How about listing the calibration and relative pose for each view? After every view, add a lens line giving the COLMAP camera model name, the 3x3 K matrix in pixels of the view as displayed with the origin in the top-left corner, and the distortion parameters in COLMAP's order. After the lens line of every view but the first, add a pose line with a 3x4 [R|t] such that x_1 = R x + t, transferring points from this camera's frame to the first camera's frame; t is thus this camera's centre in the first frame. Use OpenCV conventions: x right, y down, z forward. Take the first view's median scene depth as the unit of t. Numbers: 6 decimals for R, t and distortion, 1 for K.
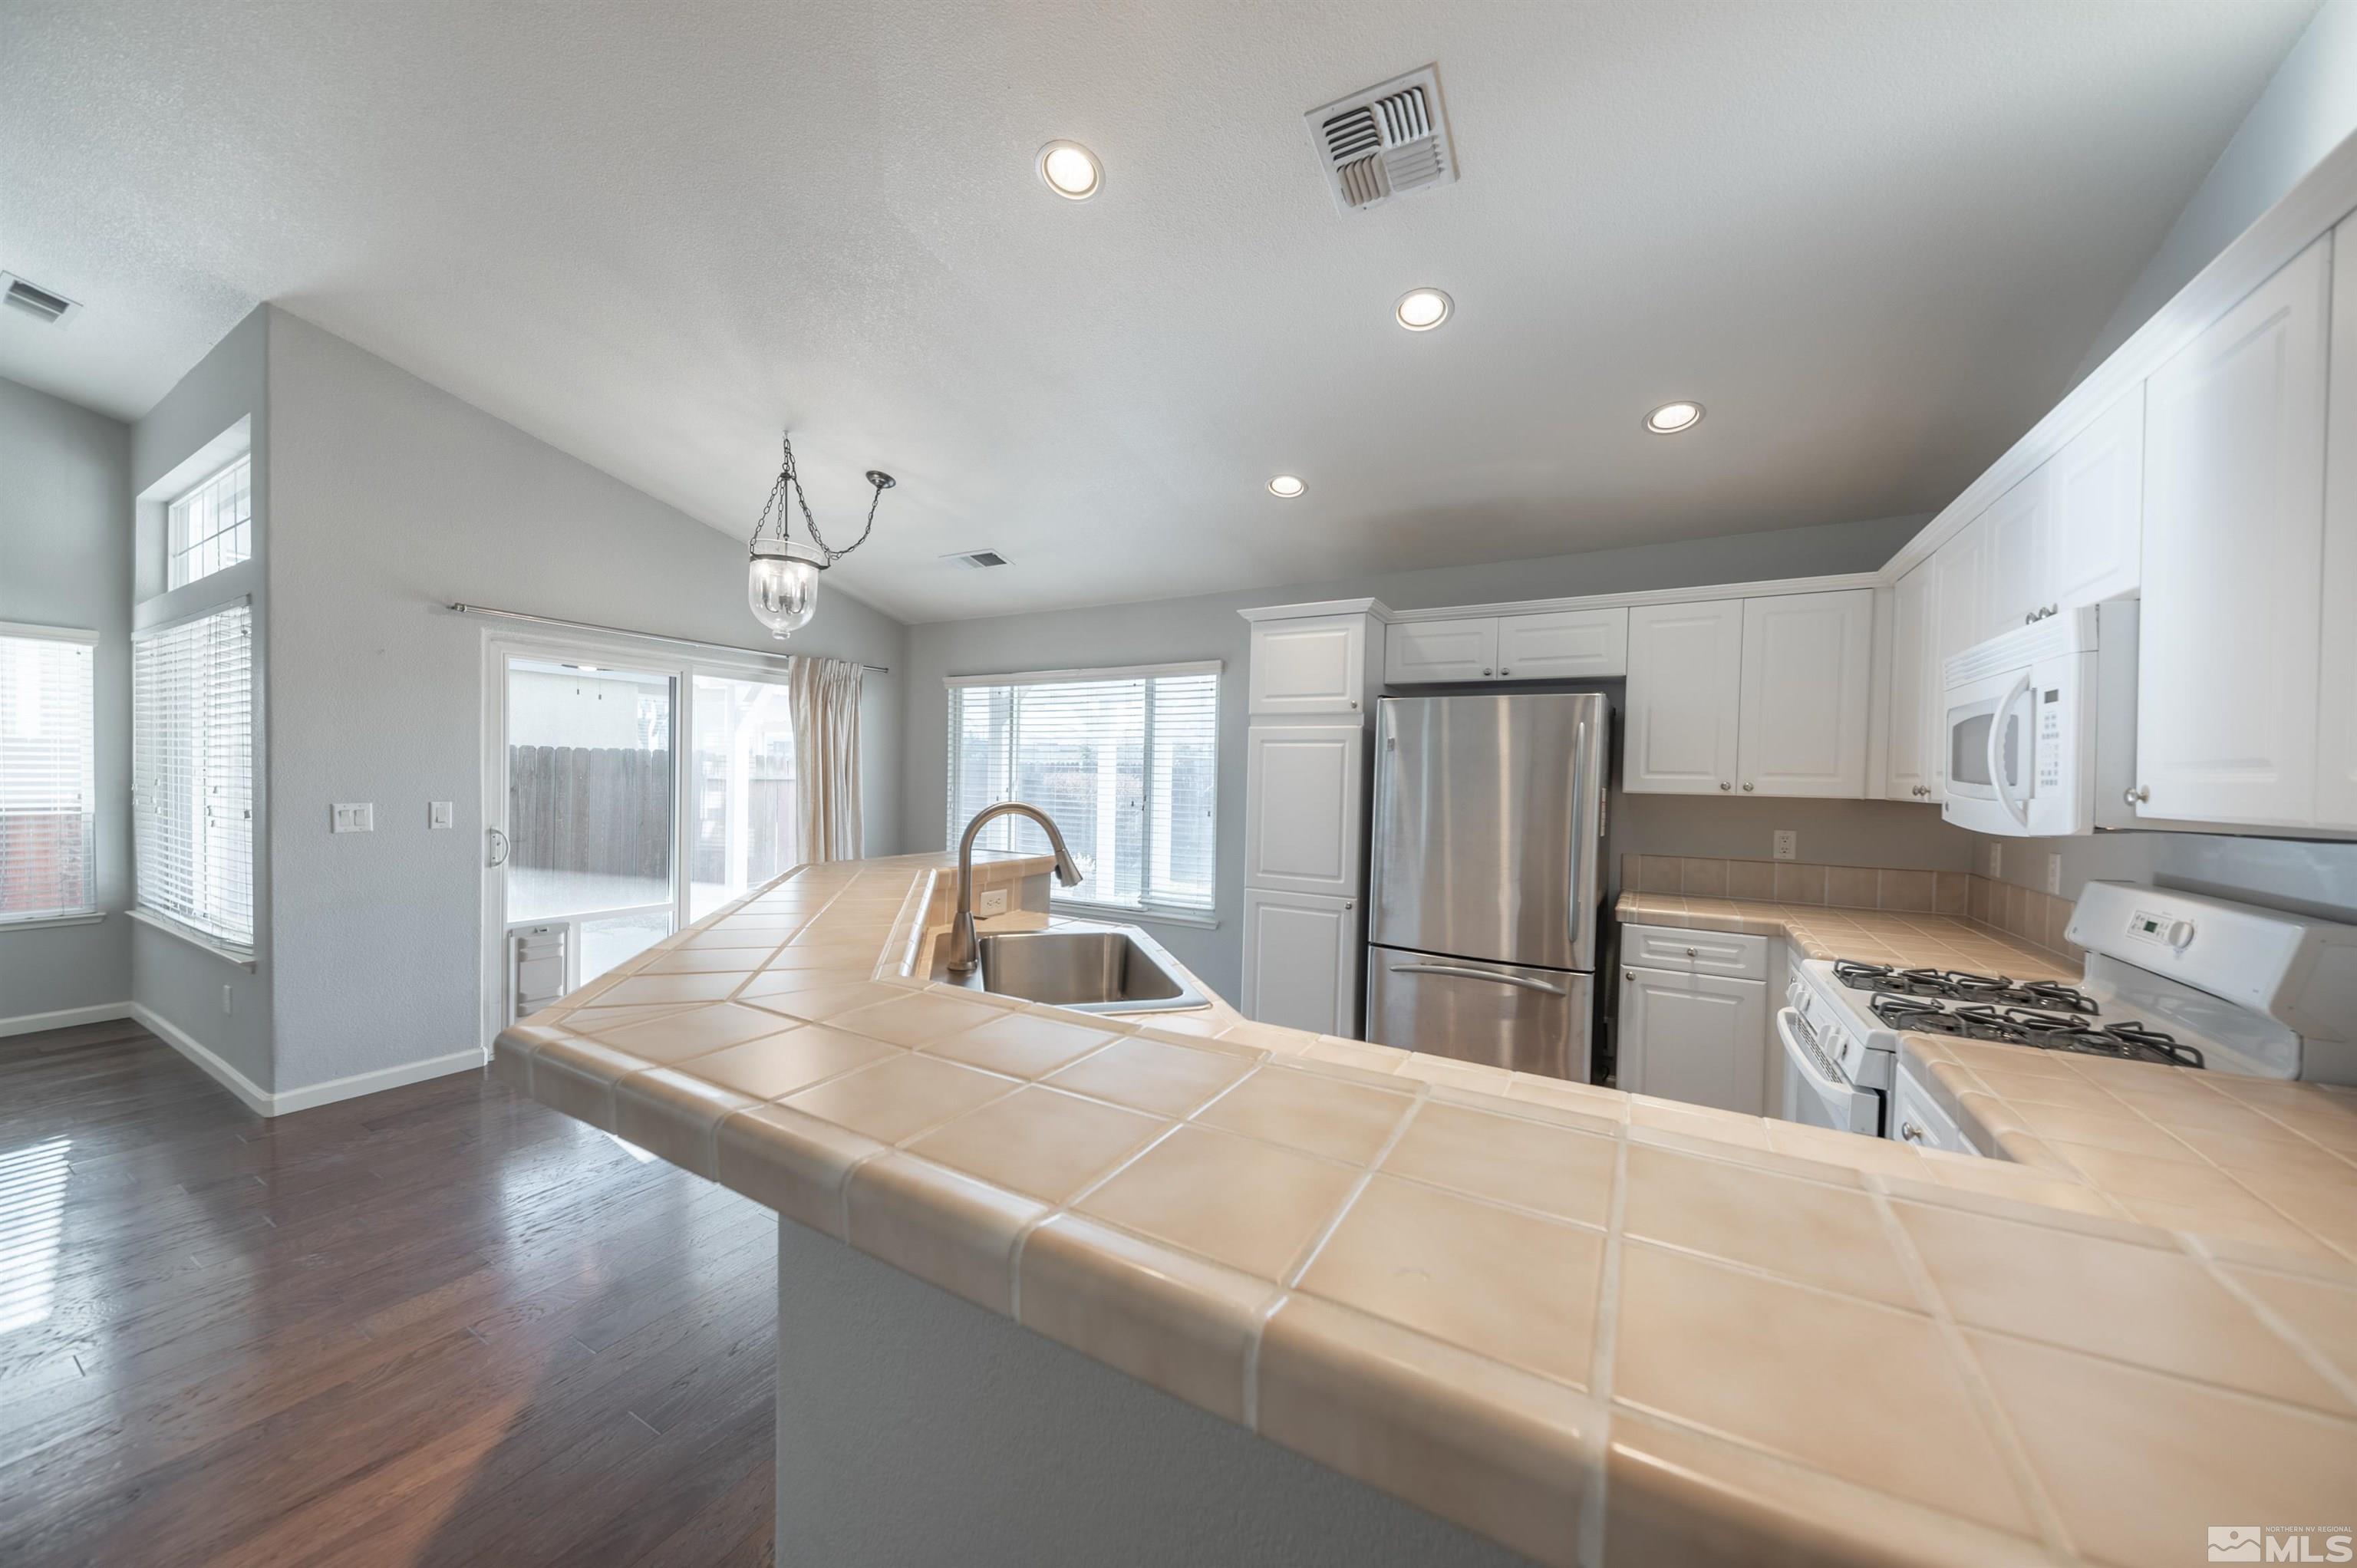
lens RADIAL K [[815.8, 0, 1179.4], [0, 815.8, 792.5], [0, 0, 1]] dist [-0.006221, -0.000691]
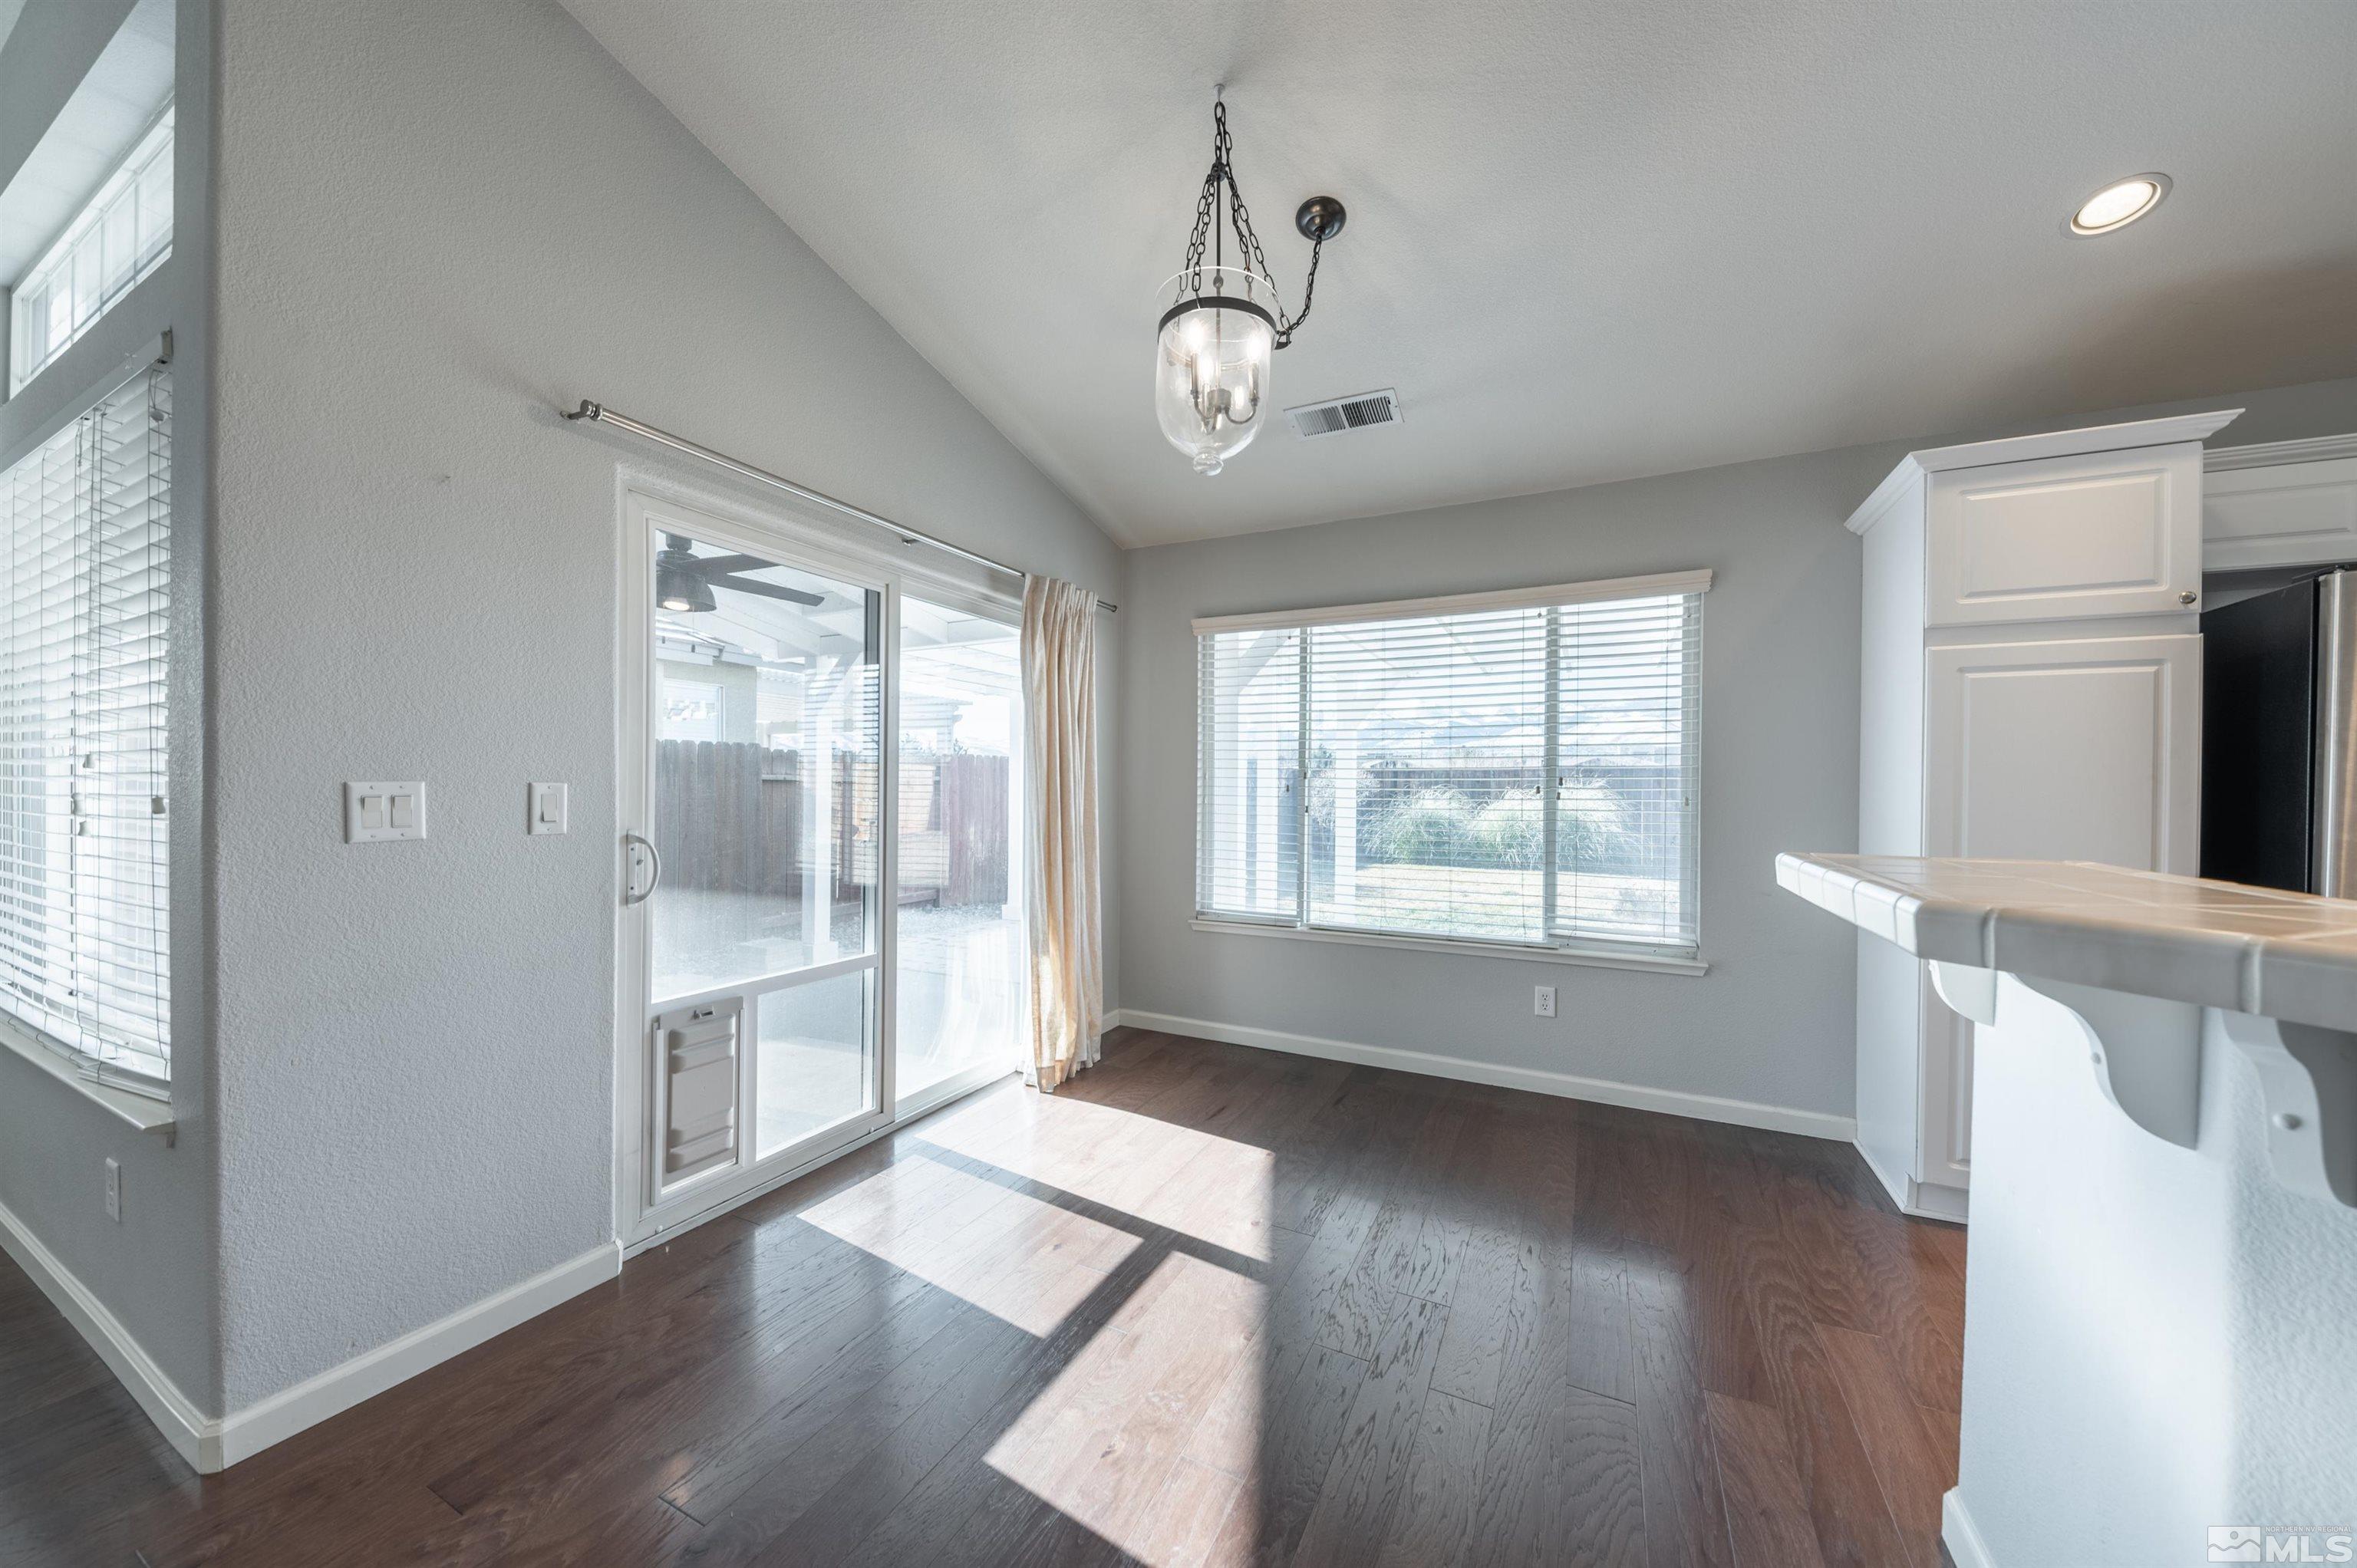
lens RADIAL K [[815.8, 0, 1172.0], [0, 815.8, 792.4], [0, 0, 1]] dist [-0.006221, -0.000691]
pose [[0.998664, -0.011968, 0.050272, -0.513349], [0.012762, 0.999798, -0.015498, 0.029871], [-0.050077, 0.016119, 0.998615, 0.437842]]
